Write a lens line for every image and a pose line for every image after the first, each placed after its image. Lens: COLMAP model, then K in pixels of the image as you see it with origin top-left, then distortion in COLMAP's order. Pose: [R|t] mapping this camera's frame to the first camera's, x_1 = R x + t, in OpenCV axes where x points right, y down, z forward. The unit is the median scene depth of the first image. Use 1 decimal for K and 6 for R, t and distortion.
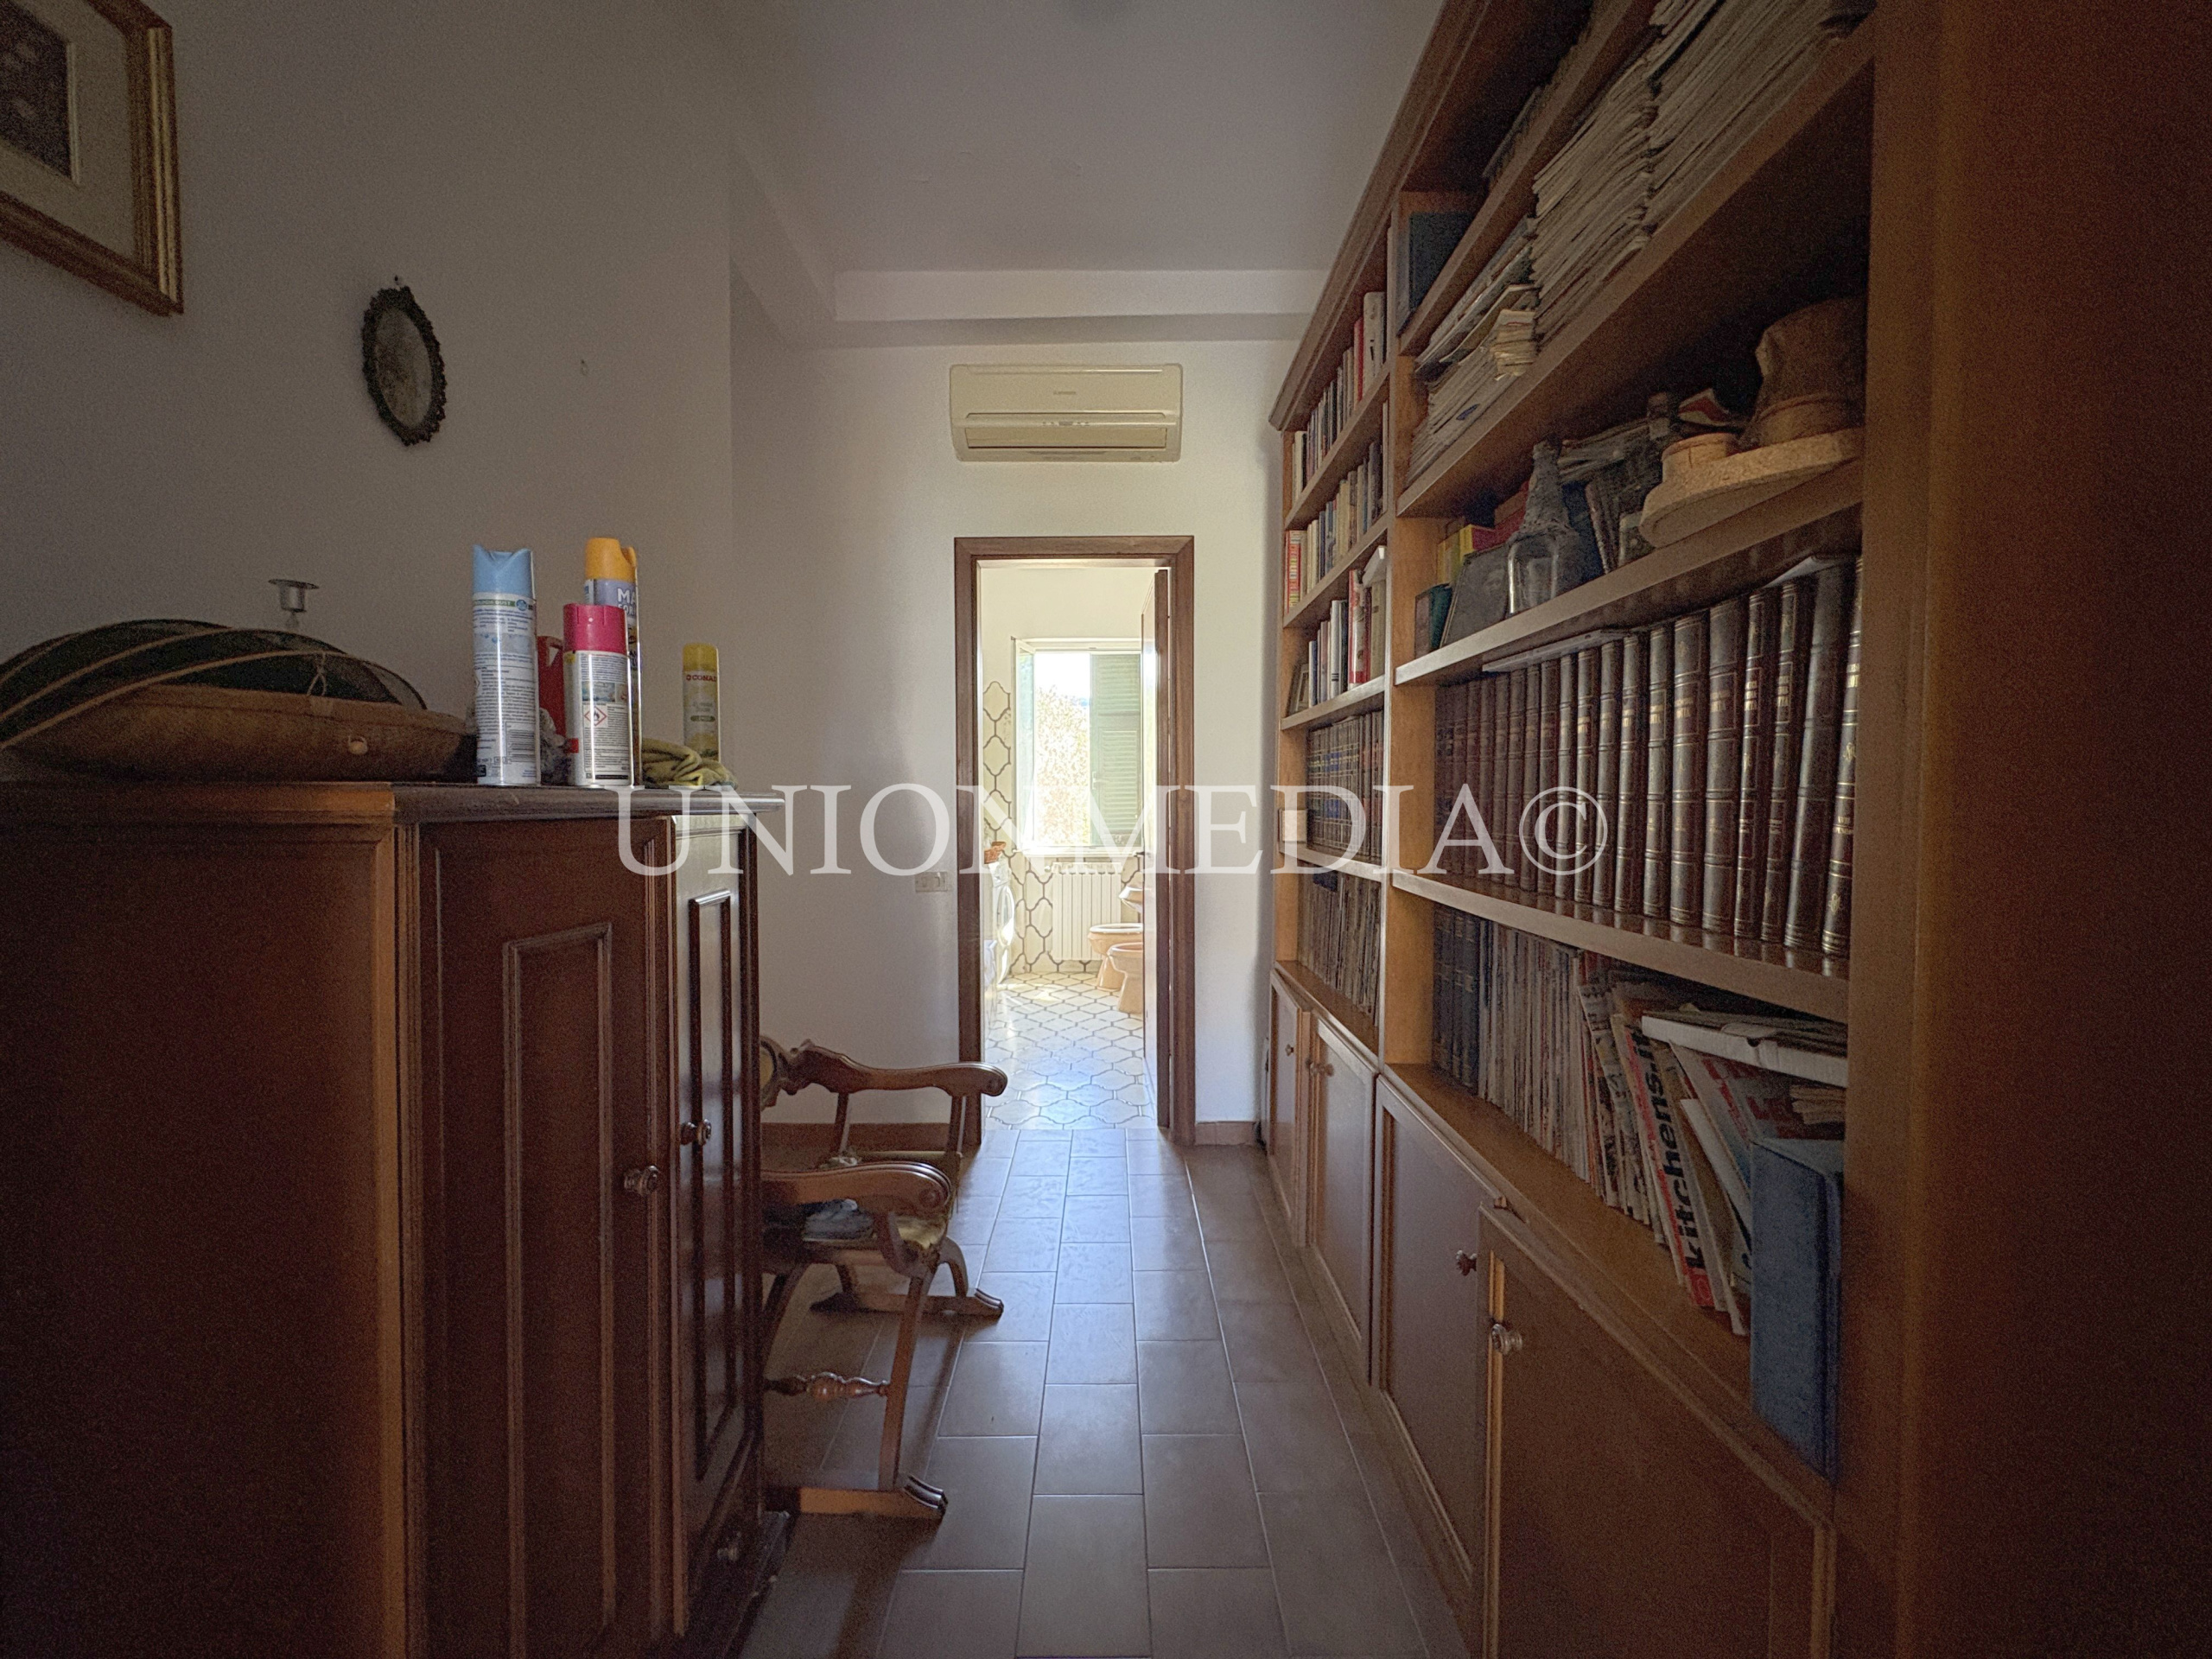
lens RADIAL K [[885.9, 0, 1101.7], [0, 885.9, 833.0], [0, 0, 1]] dist [-0.000475, -0.000413]
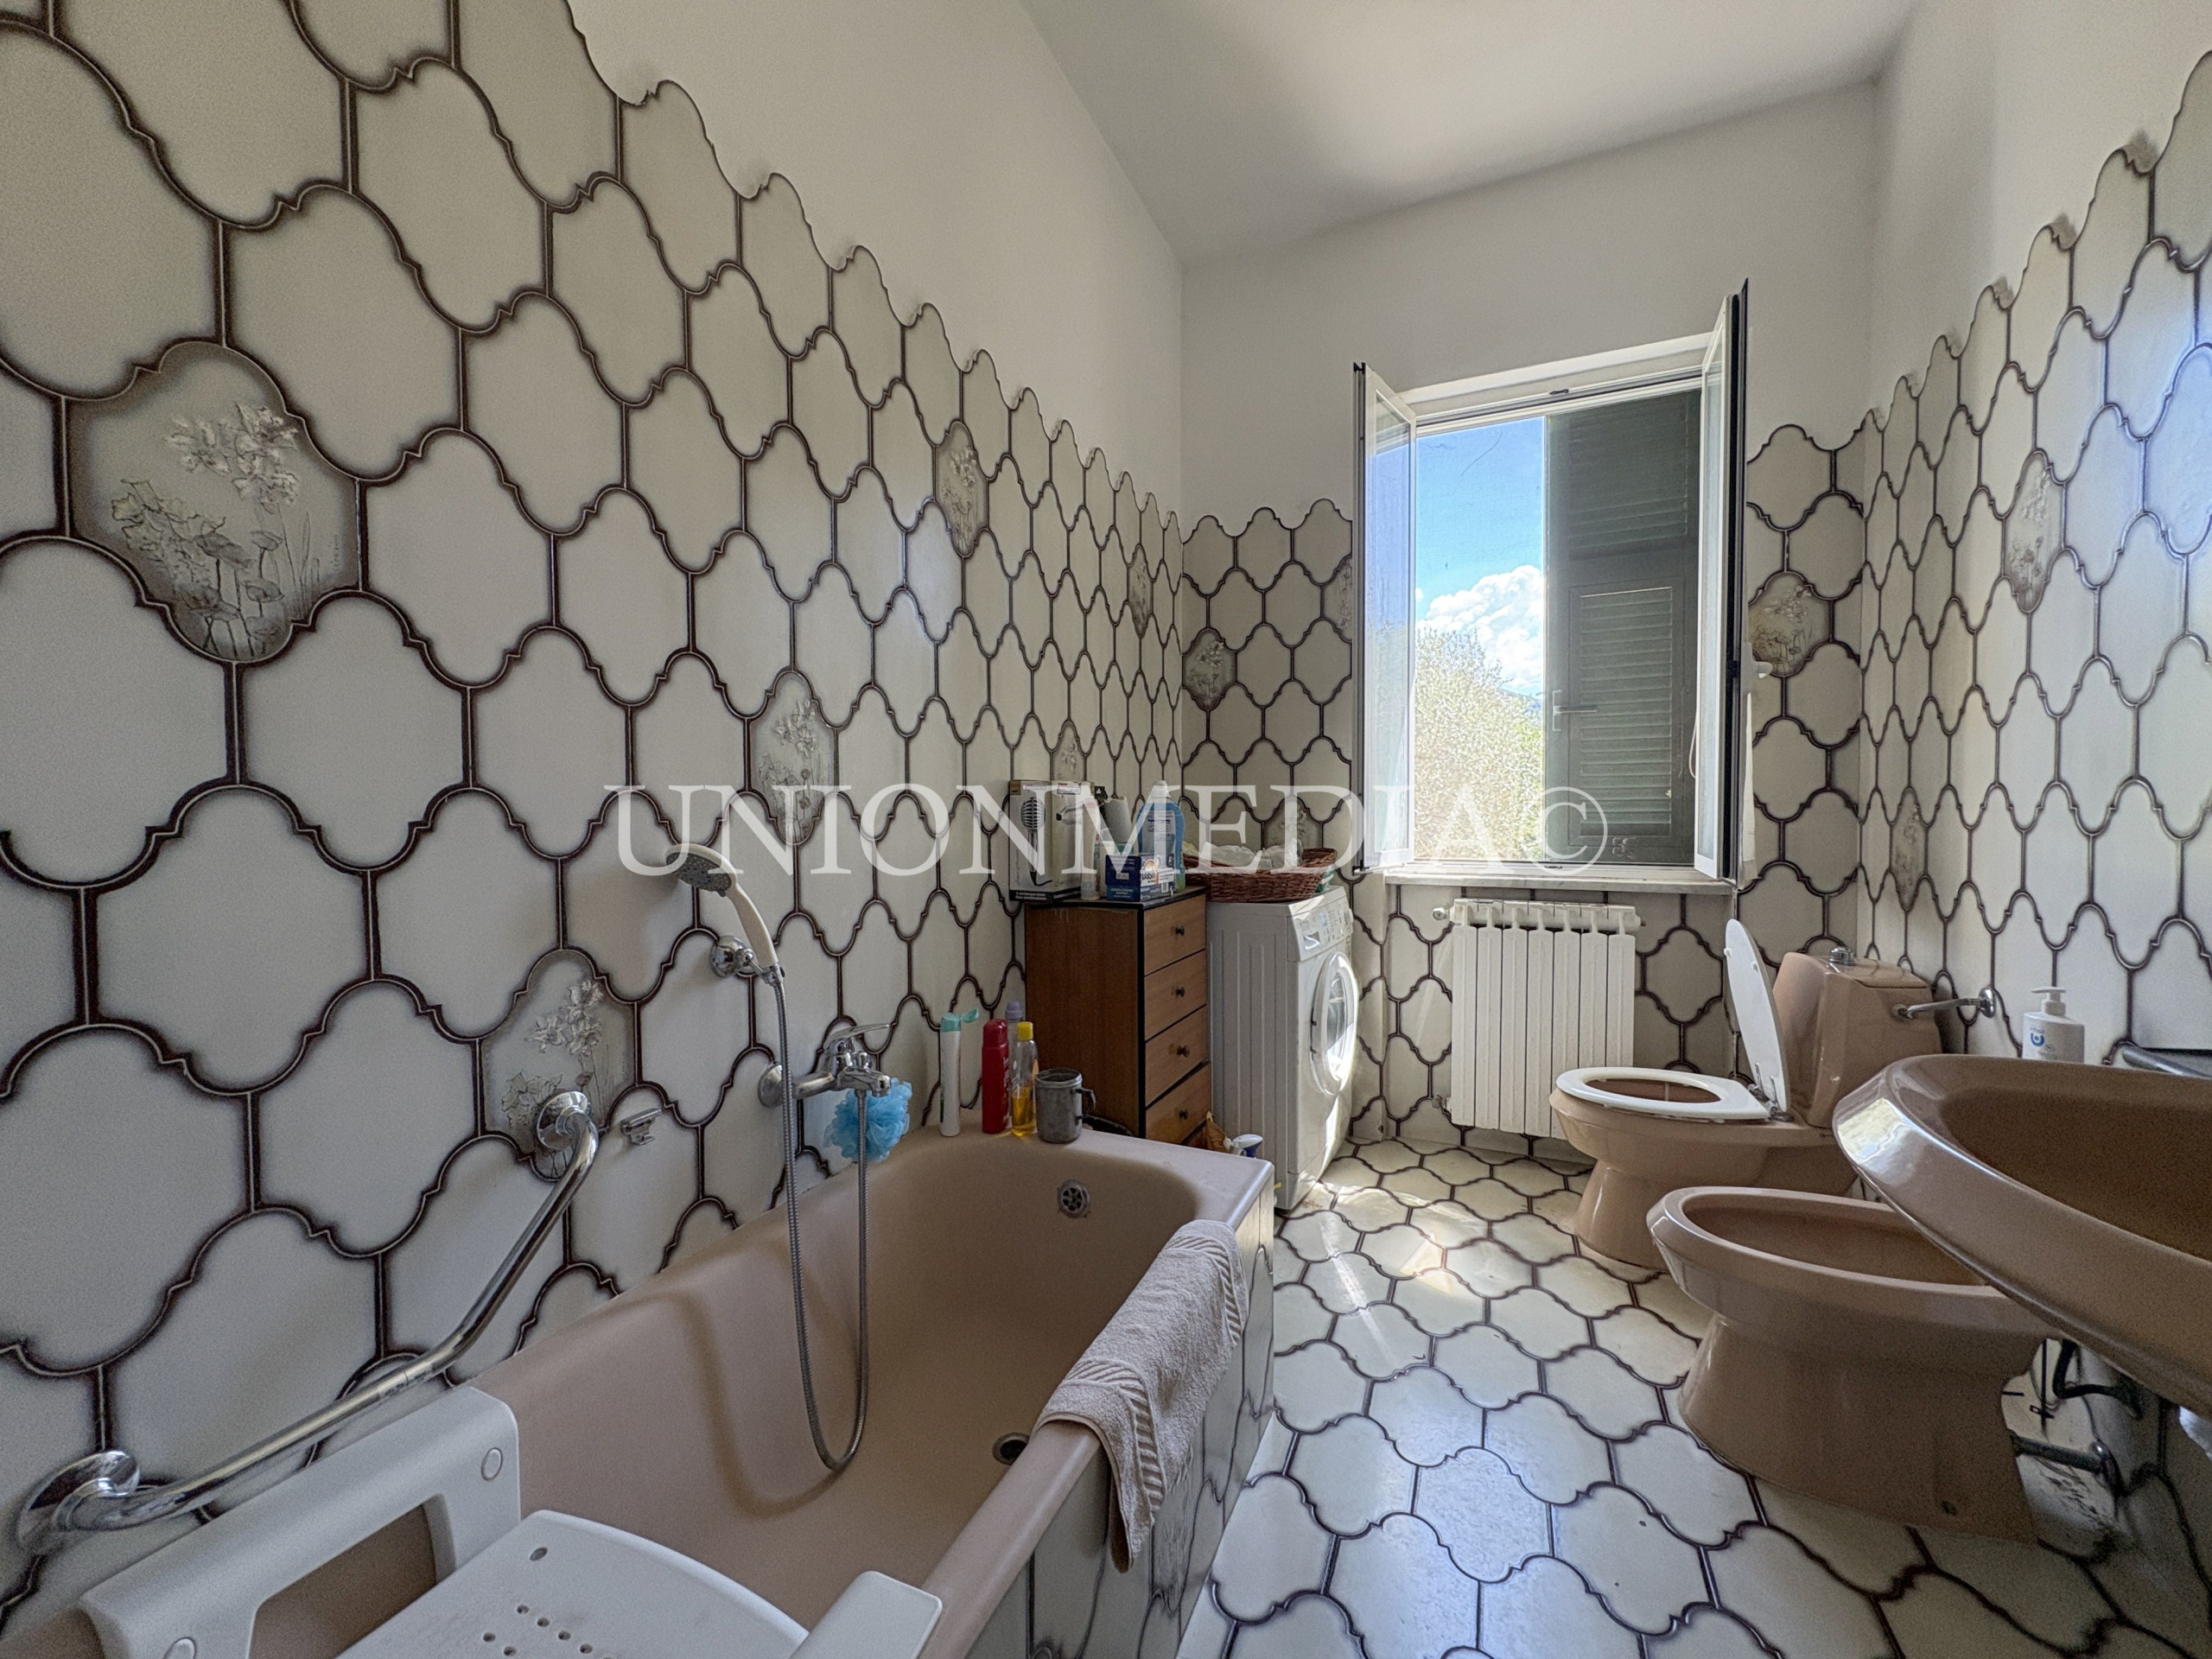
lens RADIAL K [[885.9, 0, 1095.4], [0, 885.9, 822.8], [0, 0, 1]] dist [-0.000475, -0.000413]
pose [[0.912427, 0.007793, -0.409165, -0.037690], [-0.008929, 0.999960, -0.000866, -0.001148], [0.409142, 0.004444, 0.912460, 0.533155]]
